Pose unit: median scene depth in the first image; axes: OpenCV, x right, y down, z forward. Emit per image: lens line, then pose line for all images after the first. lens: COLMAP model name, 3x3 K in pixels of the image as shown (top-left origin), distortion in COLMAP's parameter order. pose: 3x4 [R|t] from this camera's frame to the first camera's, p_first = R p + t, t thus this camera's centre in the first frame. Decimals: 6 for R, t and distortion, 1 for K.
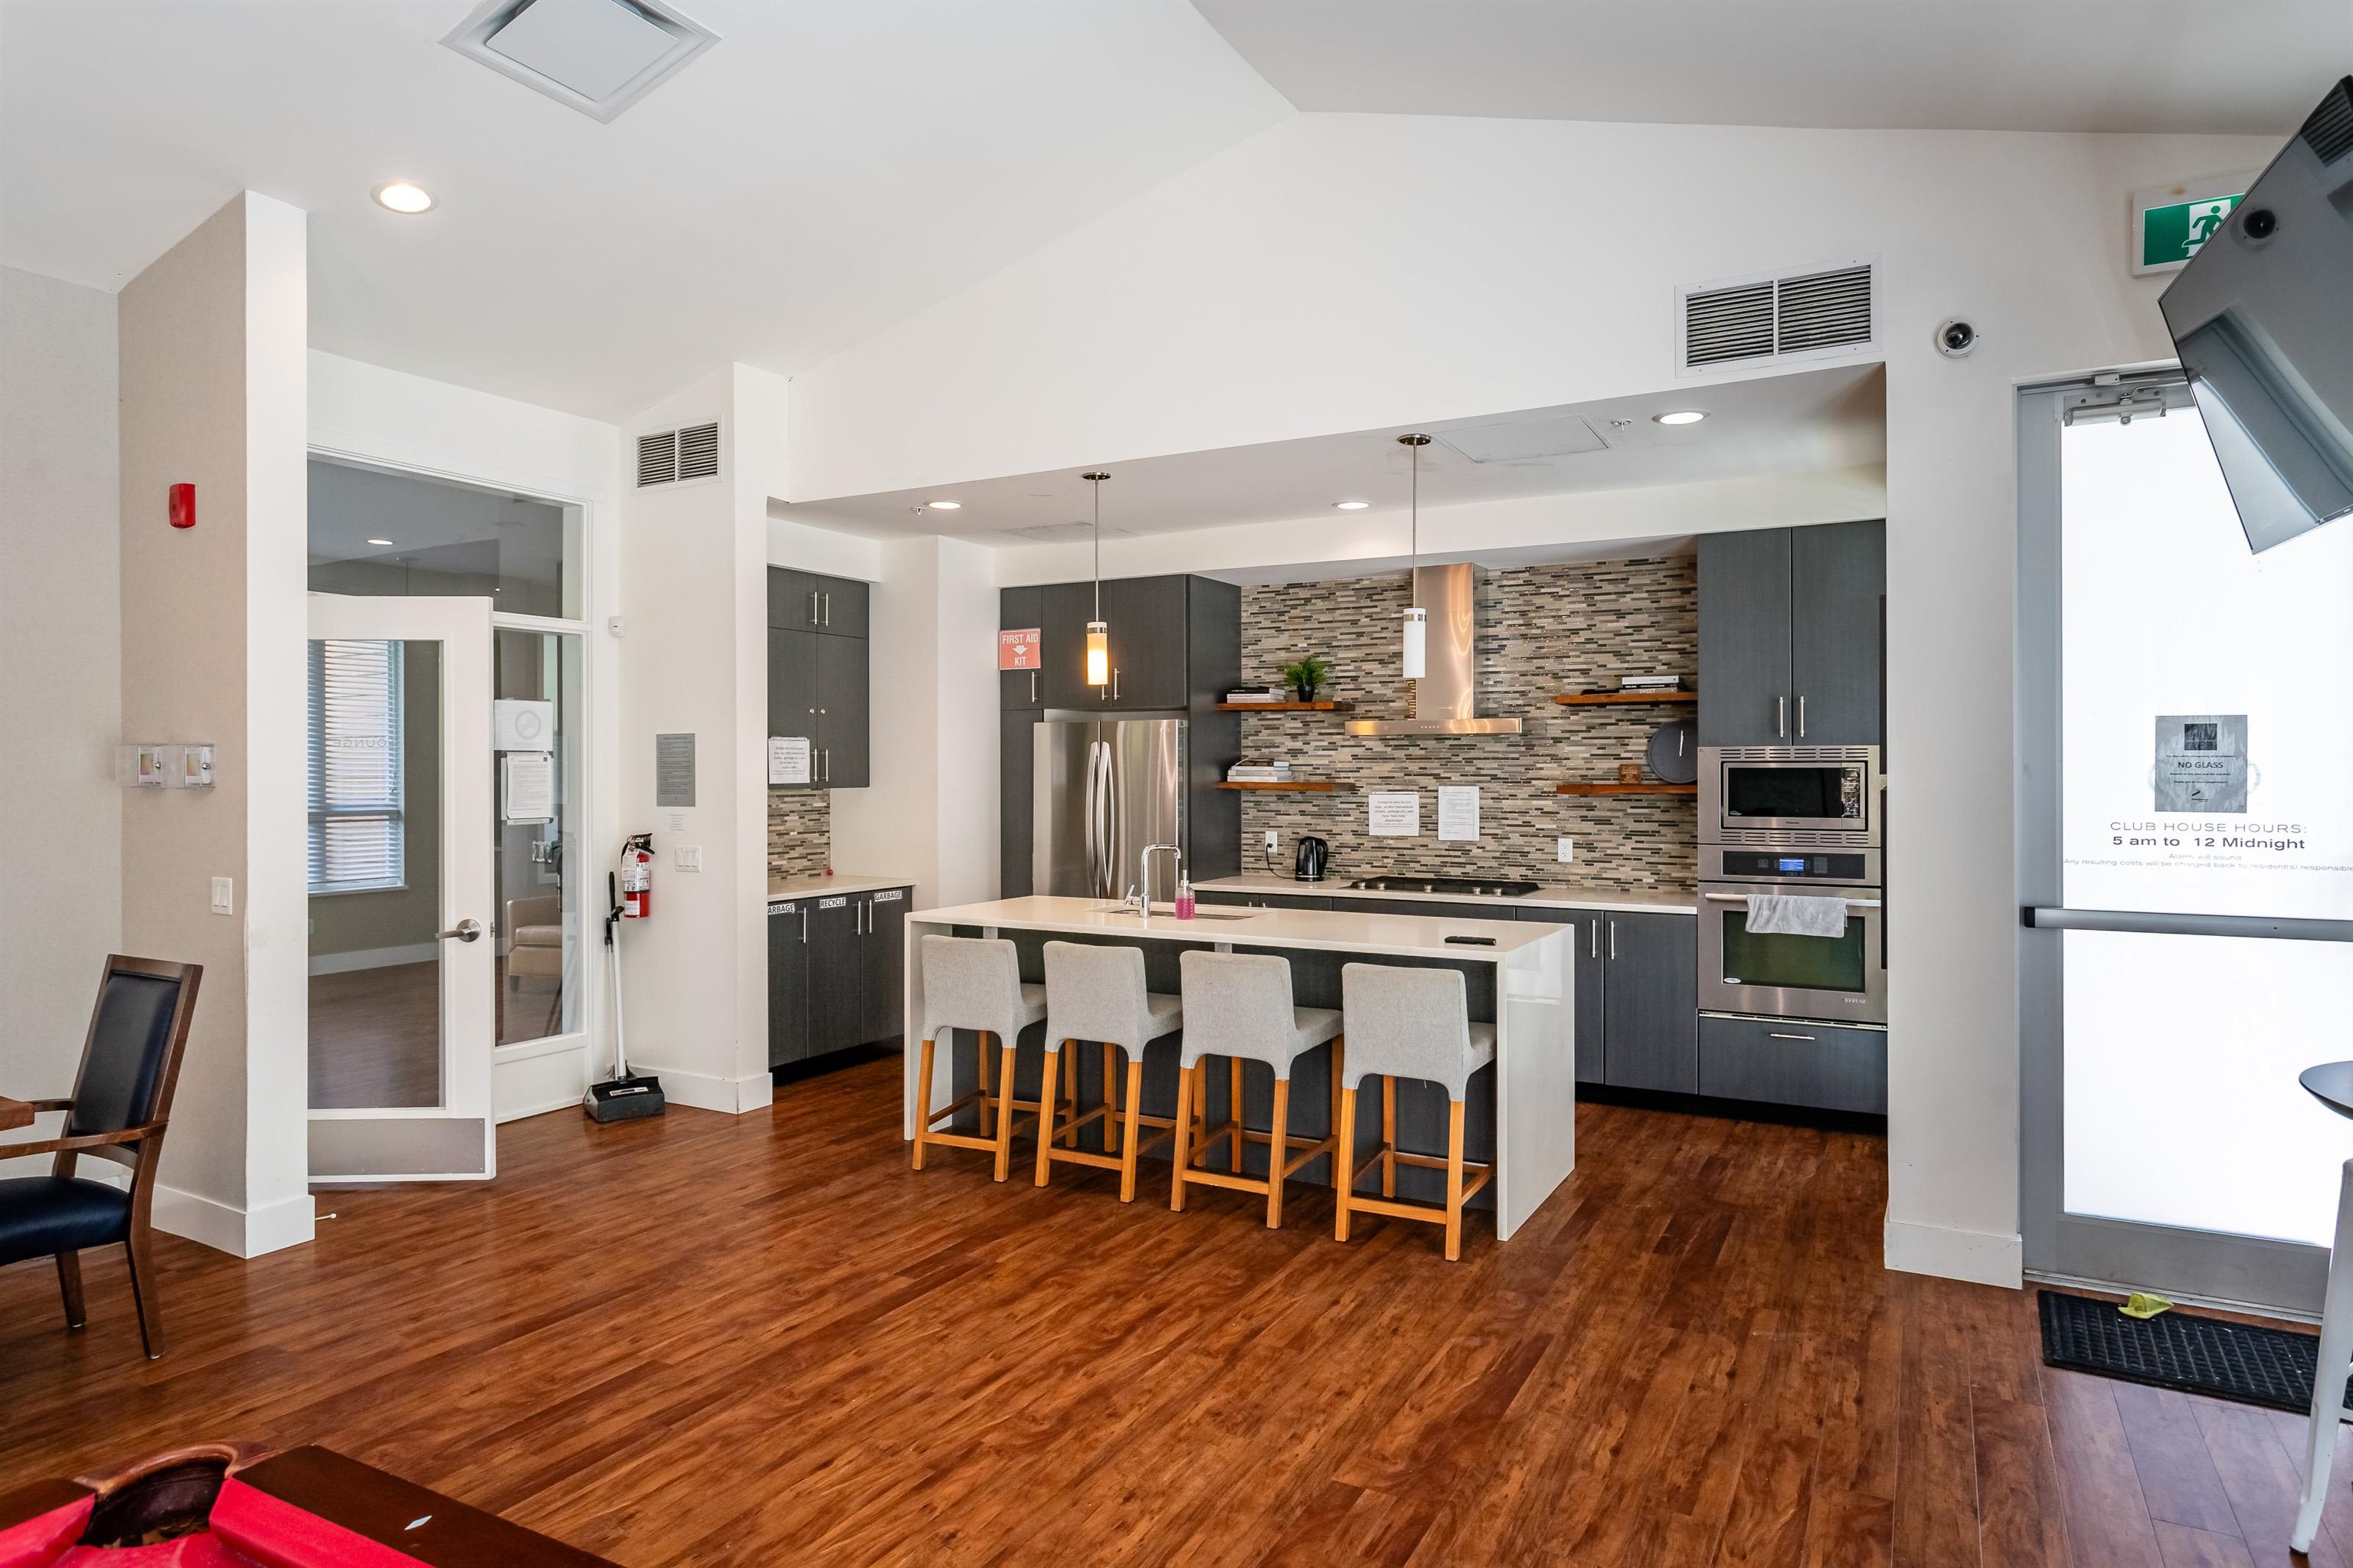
lens RADIAL K [[1395.3, 0, 1173.8], [0, 1395.3, 778.9], [0, 0, 1]] dist [-0.000423, -0.000097]
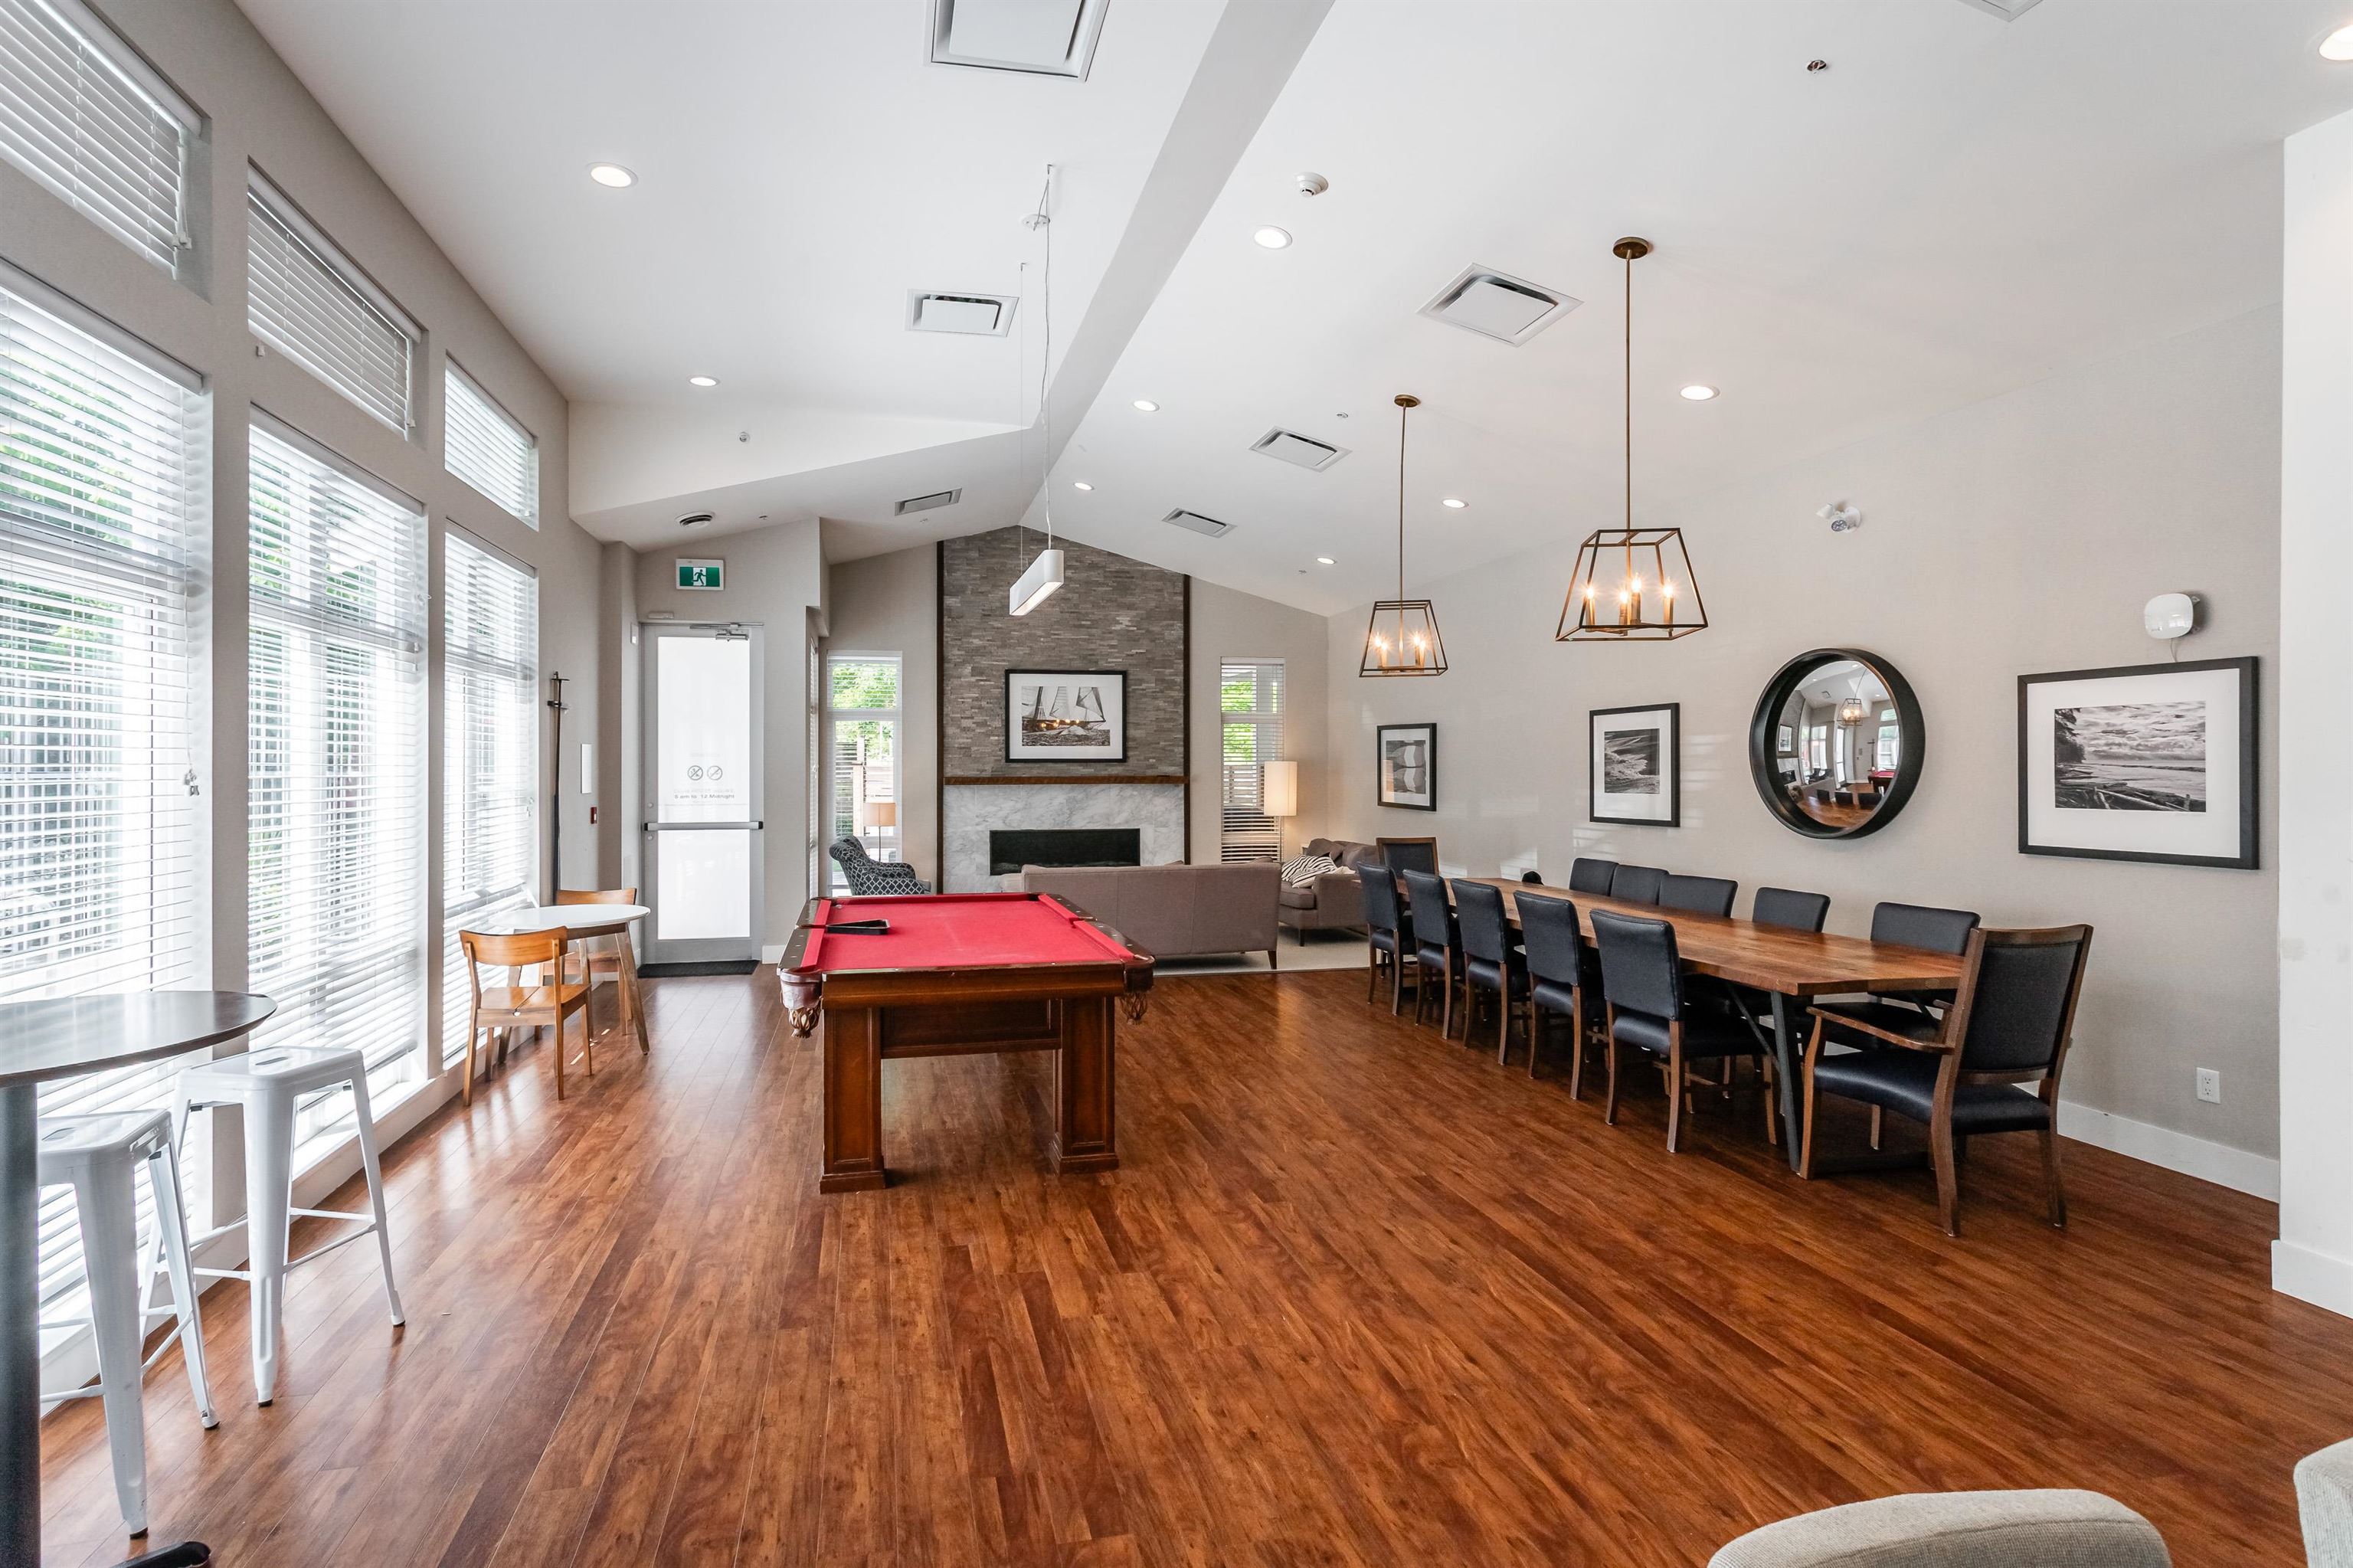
lens RADIAL K [[1134.3, 0, 1174.8], [0, 1134.3, 770.4], [0, 0, 1]] dist [0.000972, 0.000275]
pose [[-0.726573, 0.002536, -0.687085, 0.540364], [-0.005025, 0.999947, 0.009005, -0.016514], [0.687071, 0.009996, -0.726522, 1.378211]]
